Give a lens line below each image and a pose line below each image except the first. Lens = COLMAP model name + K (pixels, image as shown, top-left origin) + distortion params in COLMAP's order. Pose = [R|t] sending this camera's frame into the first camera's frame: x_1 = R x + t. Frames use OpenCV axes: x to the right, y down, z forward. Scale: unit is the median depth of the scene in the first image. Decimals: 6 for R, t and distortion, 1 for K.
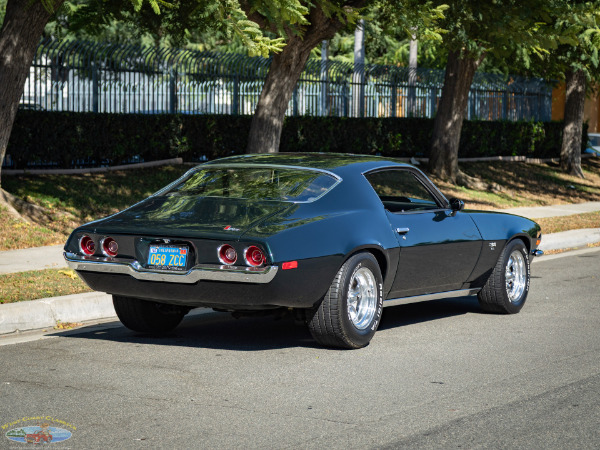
lens RADIAL K [[1930.4, 0, 300.0], [0, 1930.4, 225.0], [0, 0, 1]] dist [0.000355, 0.678688]
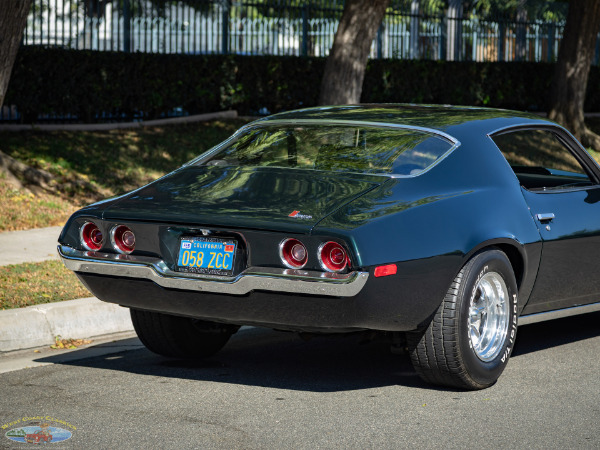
lens RADIAL K [[1930.4, 0, 300.0], [0, 1930.4, 225.0], [0, 0, 1]] dist [0.000355, 0.678688]
pose [[0.999397, 0.008354, -0.033712, -0.011580], [-0.007531, 0.999672, 0.024465, -0.010488], [0.033905, -0.024196, 0.999132, 0.296252]]
